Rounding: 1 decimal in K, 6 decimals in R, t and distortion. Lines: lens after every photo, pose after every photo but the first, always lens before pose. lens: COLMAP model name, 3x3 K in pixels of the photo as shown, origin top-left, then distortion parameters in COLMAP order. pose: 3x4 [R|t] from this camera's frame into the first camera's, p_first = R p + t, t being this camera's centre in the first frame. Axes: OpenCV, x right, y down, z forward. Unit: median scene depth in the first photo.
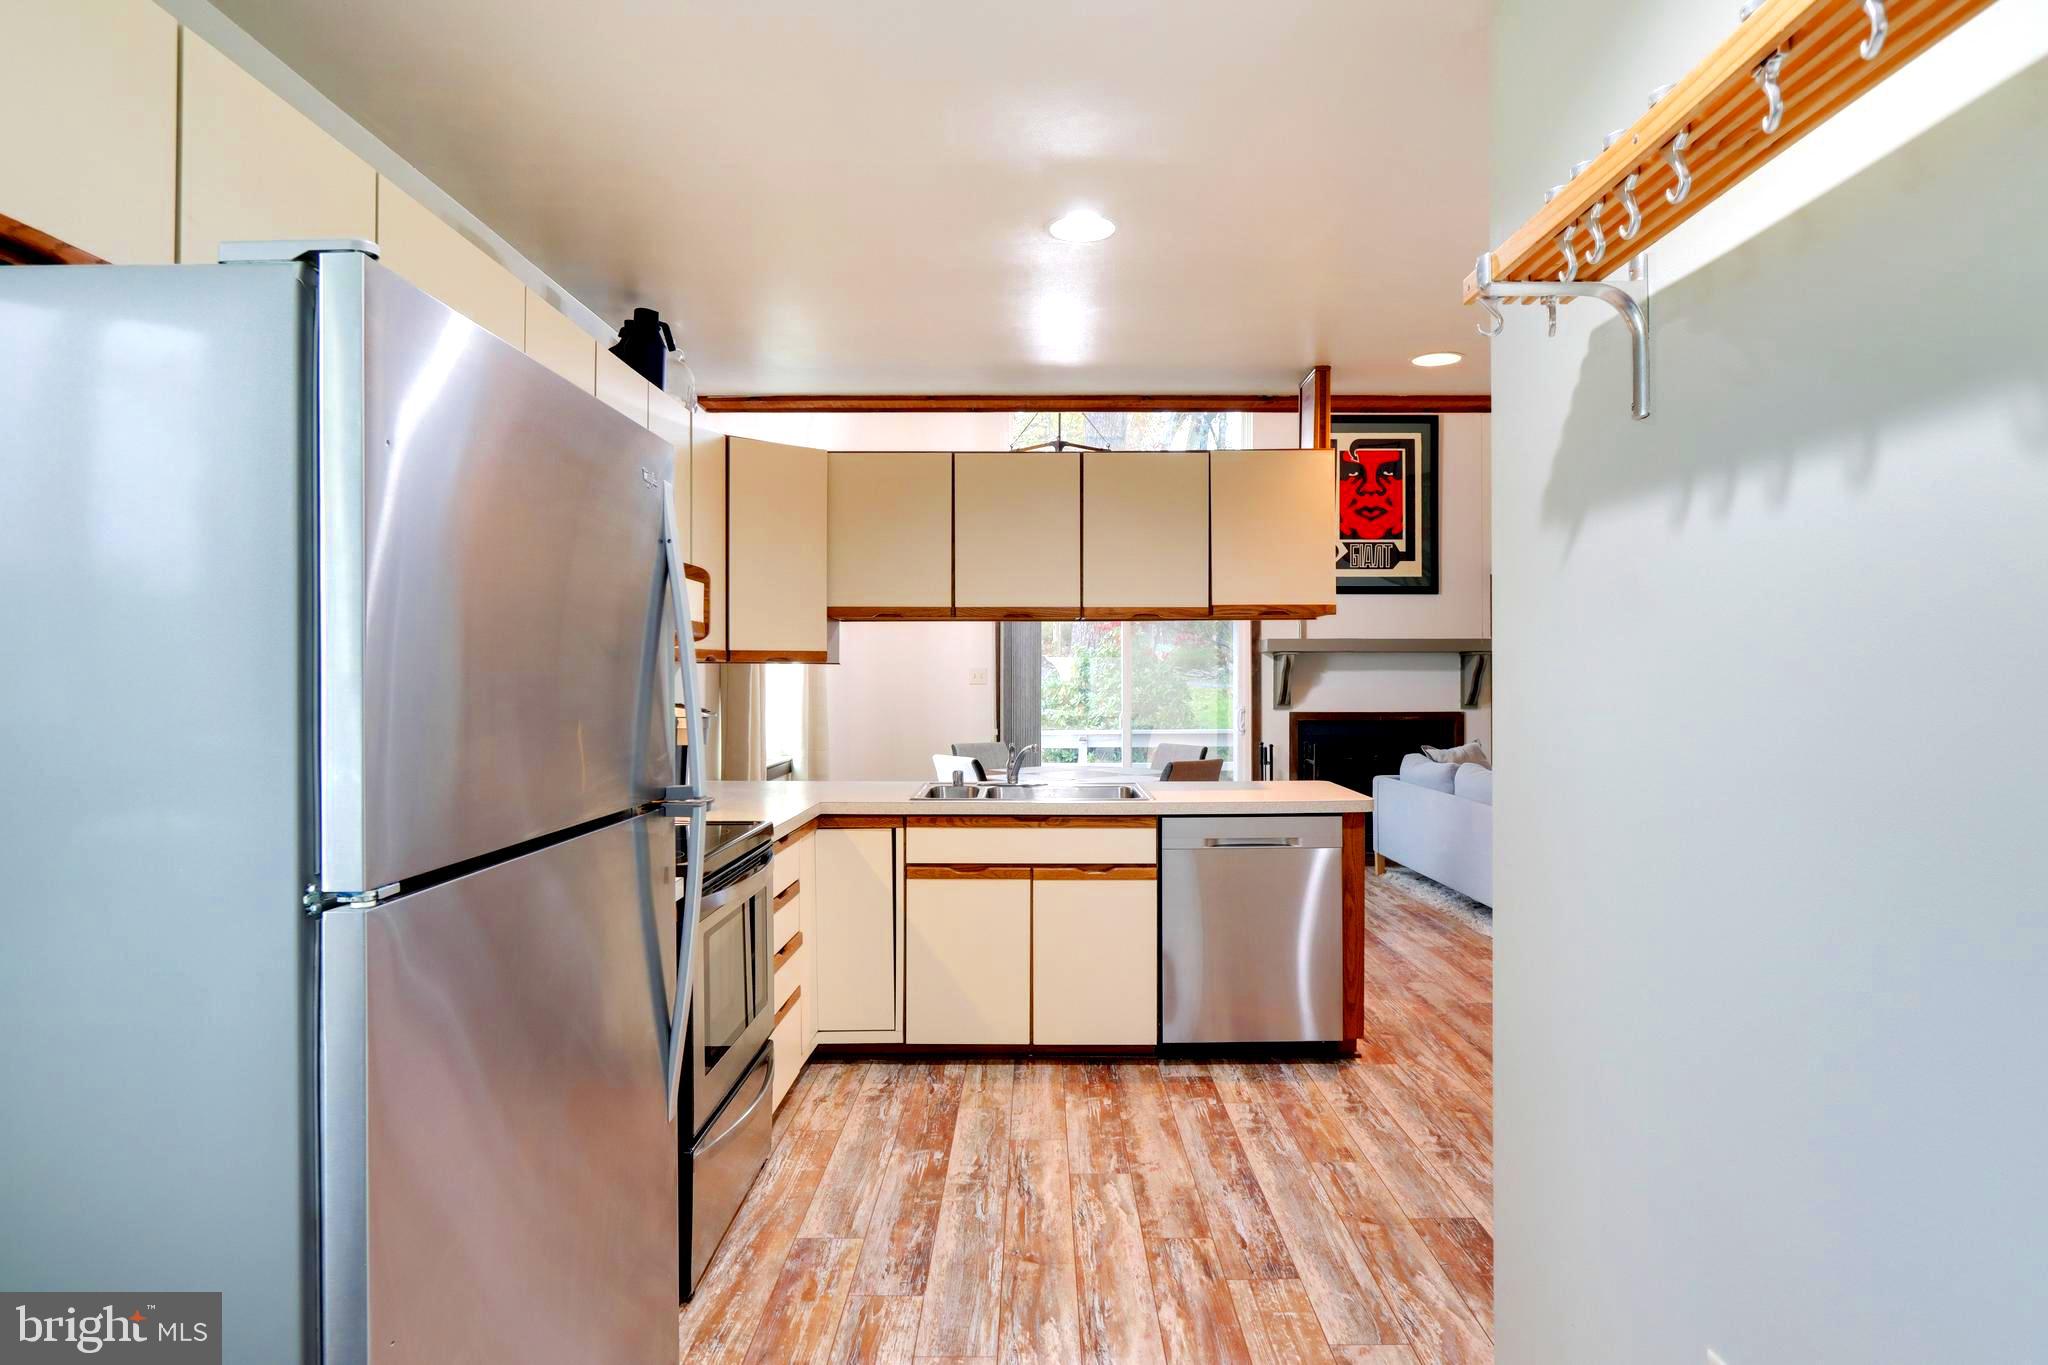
lens RADIAL K [[1178.1, 0, 1065.9], [0, 1178.1, 657.4], [0, 0, 1]] dist [-0.004676, -0.000400]
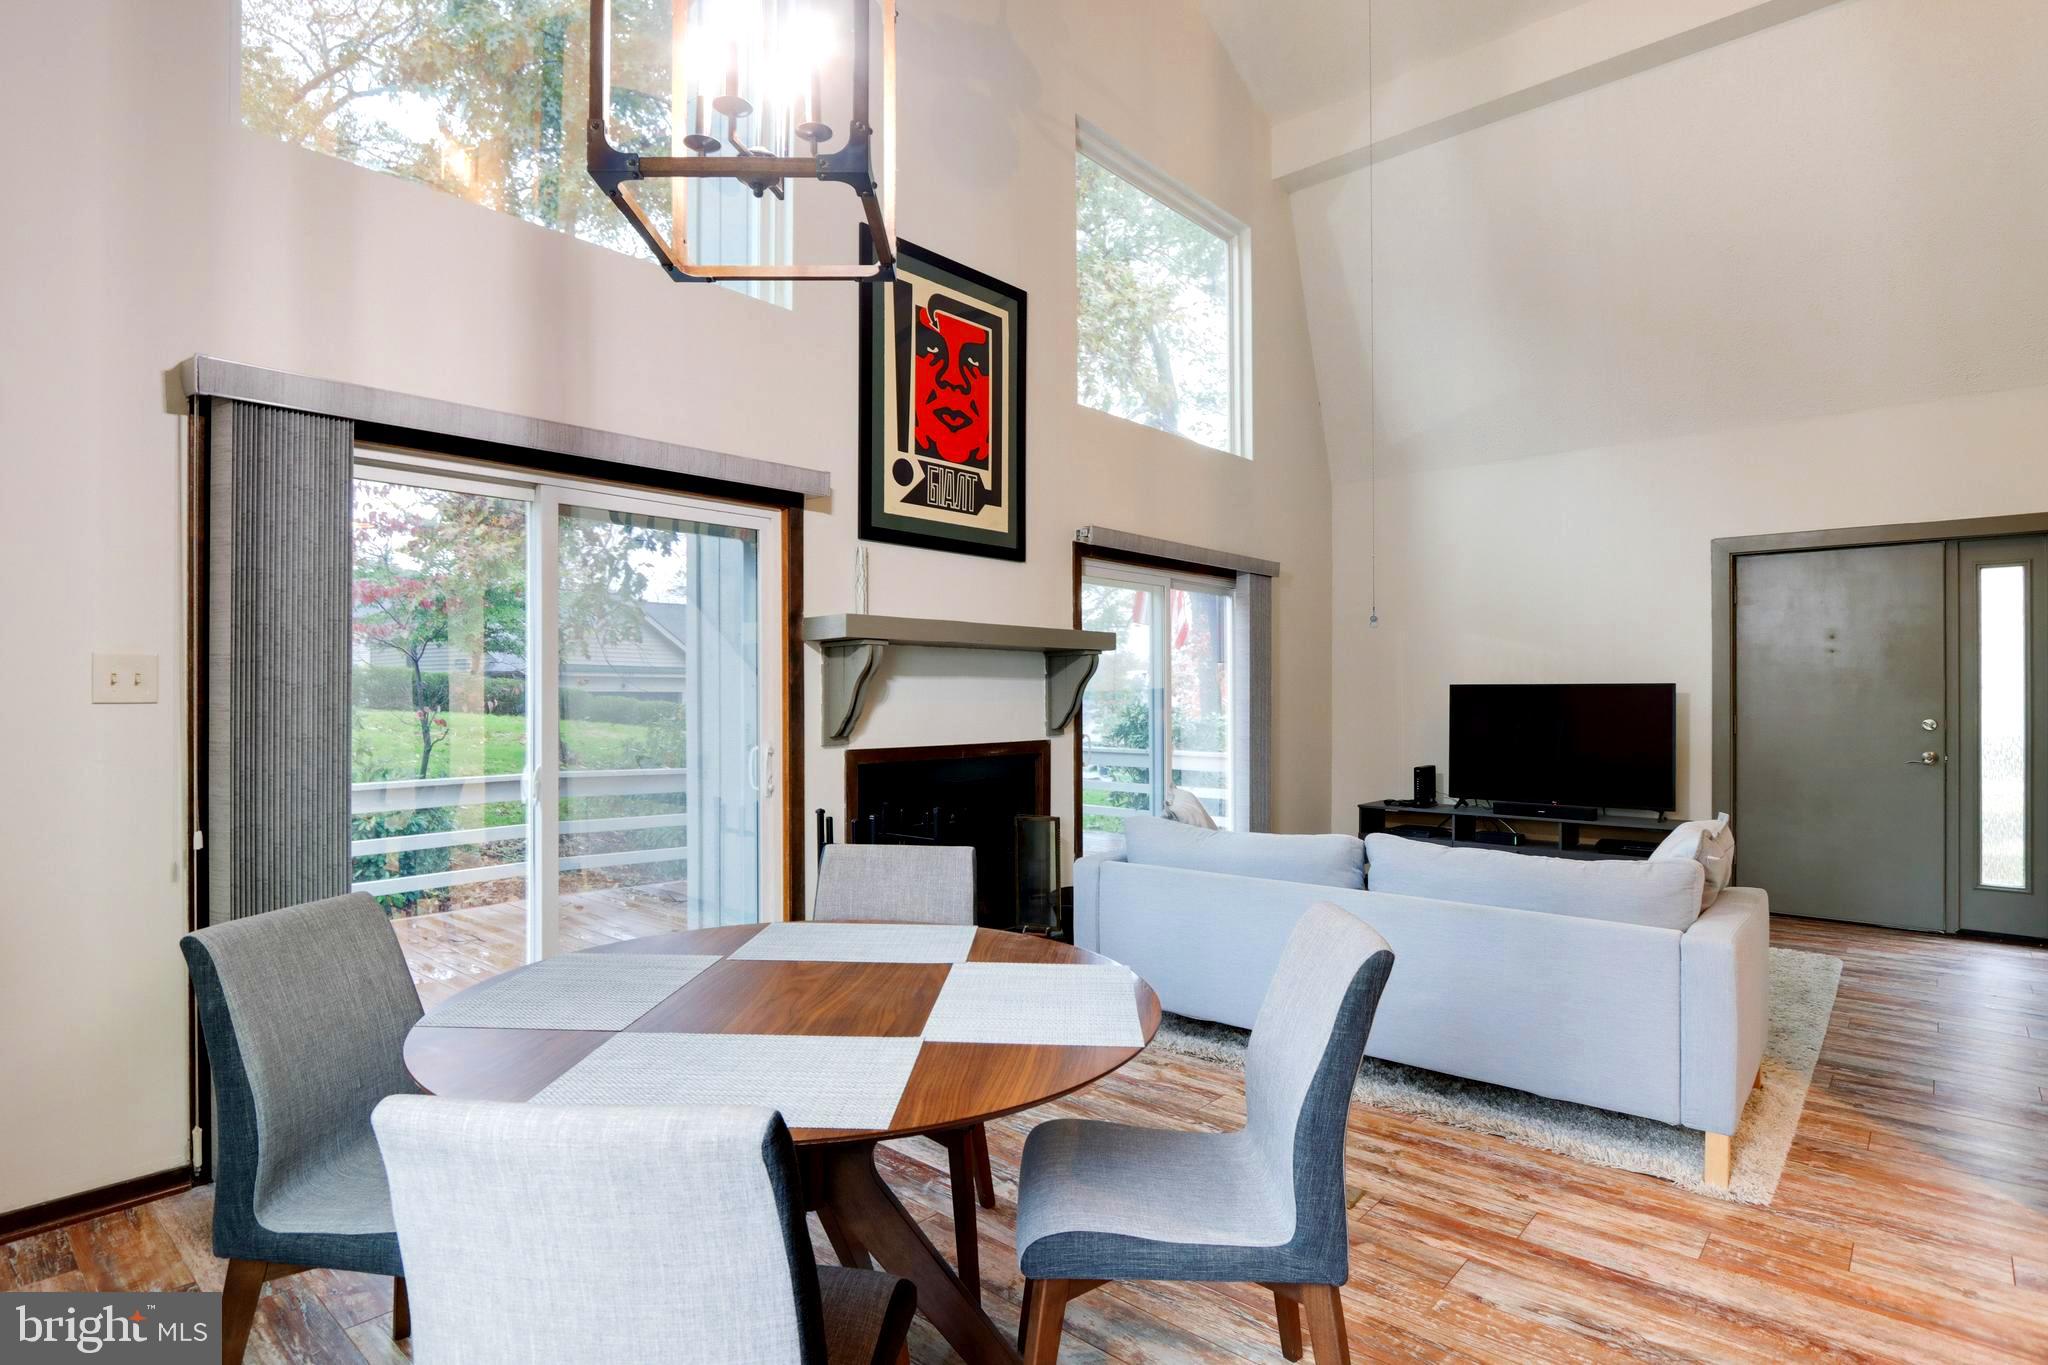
lens RADIAL K [[1040.4, 0, 1004.2], [0, 1040.4, 691.8], [0, 0, 1]] dist [-0.003215, 0.001427]
pose [[0.689651, 0.000292, 0.724142, -0.226234], [-0.004145, 0.999985, 0.003544, 0.033447], [-0.724130, -0.005446, 0.689642, 1.204935]]
